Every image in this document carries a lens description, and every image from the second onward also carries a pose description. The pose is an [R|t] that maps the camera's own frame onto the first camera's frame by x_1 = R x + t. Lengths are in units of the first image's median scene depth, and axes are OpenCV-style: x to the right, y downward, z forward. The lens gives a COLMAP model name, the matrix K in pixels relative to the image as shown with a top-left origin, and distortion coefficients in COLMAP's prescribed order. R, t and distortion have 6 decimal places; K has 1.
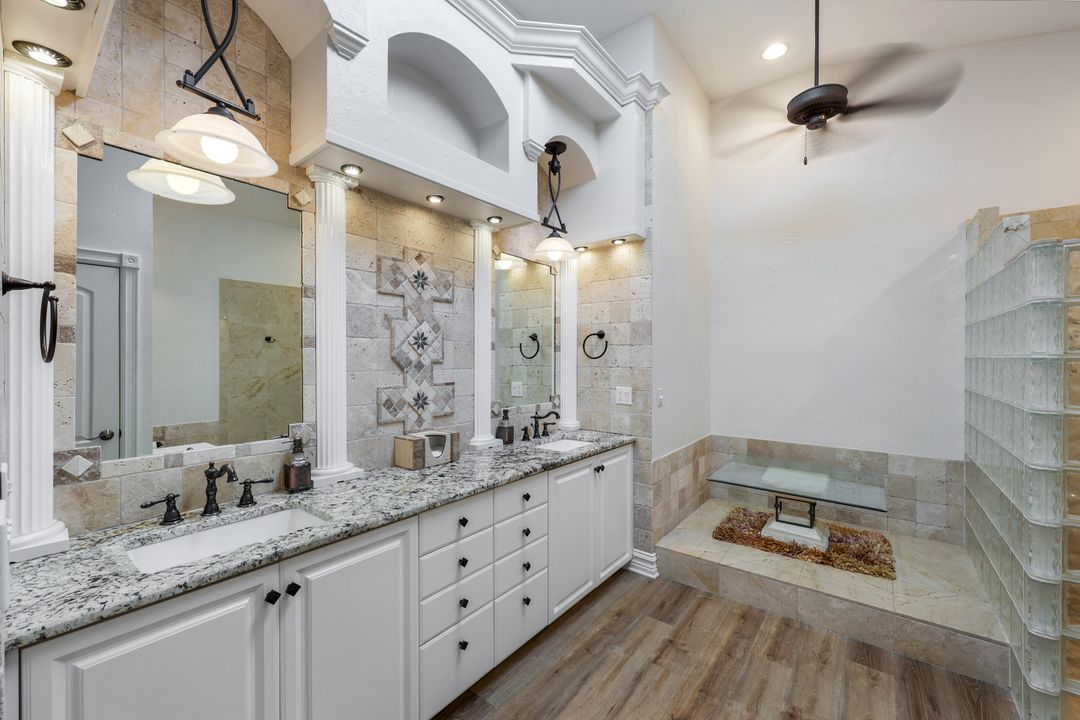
lens RADIAL K [[432.7, 0, 536.4], [0, 432.7, 357.0], [0, 0, 1]] dist [0.002333, -0.000256]
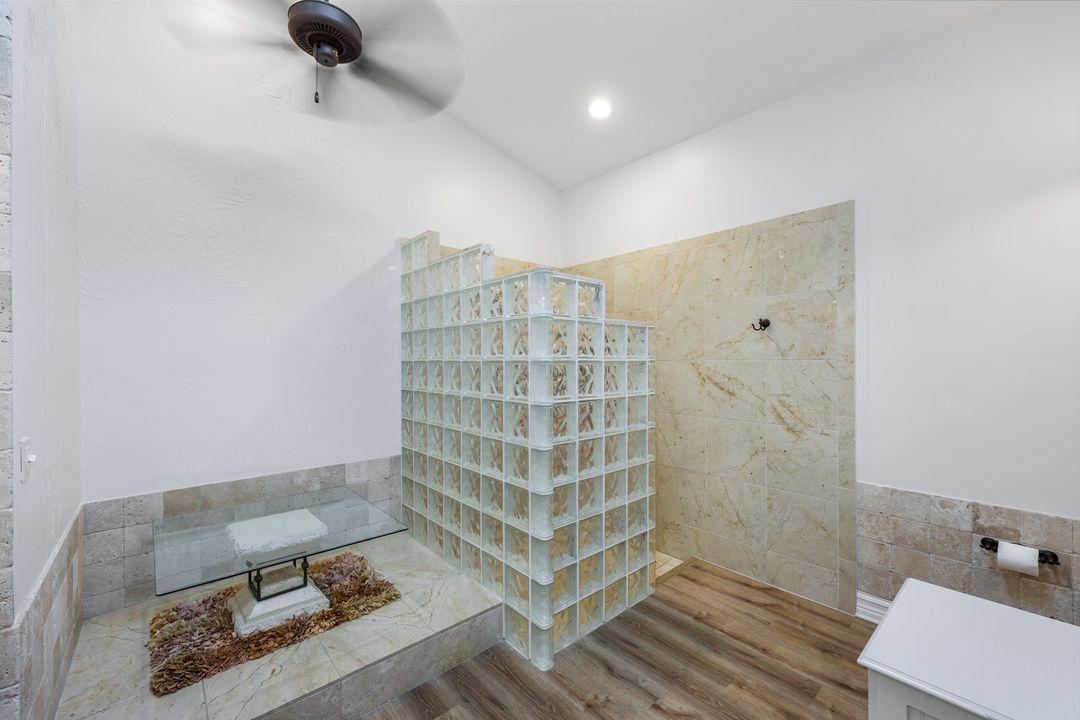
lens RADIAL K [[432.7, 0, 537.7], [0, 432.7, 360.5], [0, 0, 1]] dist [0.002333, -0.000256]
pose [[0.183830, -0.002080, 0.982956, -0.056442], [0.005730, 0.999983, 0.001044, 0.000857], [-0.982941, 0.005441, 0.183839, 0.680692]]
